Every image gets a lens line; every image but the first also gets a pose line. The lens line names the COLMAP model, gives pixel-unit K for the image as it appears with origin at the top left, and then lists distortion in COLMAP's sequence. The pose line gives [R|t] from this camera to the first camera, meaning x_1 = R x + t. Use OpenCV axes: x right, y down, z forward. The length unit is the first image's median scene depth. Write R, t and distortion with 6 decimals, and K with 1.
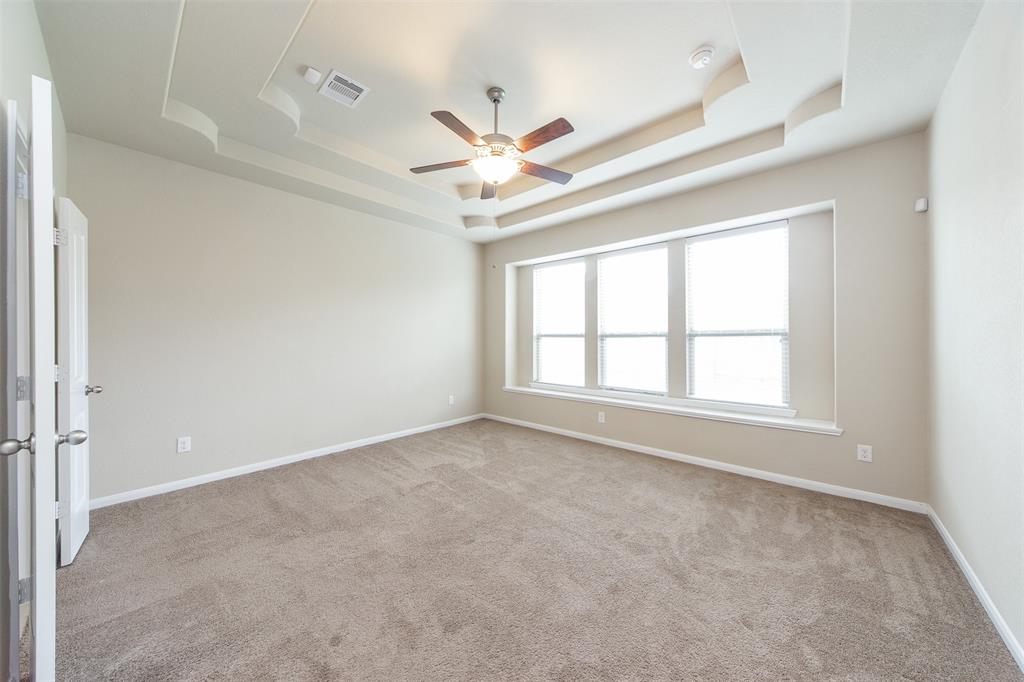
lens RADIAL K [[349.1, 0, 514.9], [0, 349.1, 341.5], [0, 0, 1]] dist [0.002370, -0.000722]
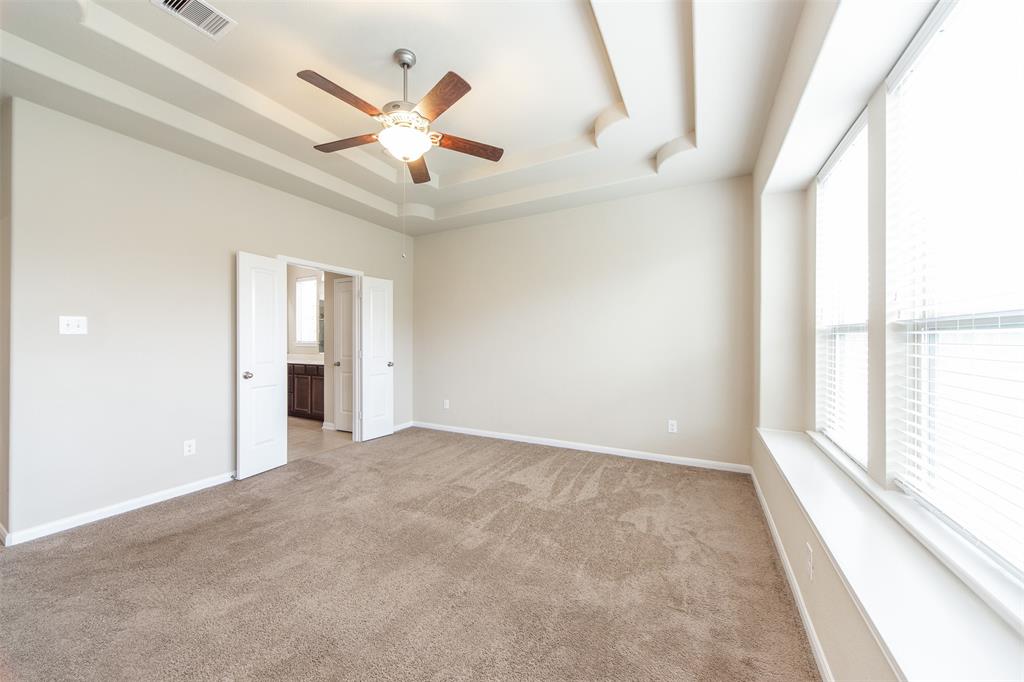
lens RADIAL K [[367.8, 0, 516.1], [0, 367.8, 342.7], [0, 0, 1]] dist [-0.002057, -0.000553]
pose [[0.226991, 0.007745, -0.973866, 0.655611], [-0.002845, 0.999969, 0.007290, -0.003220], [0.973893, 0.001116, 0.227006, 0.772679]]
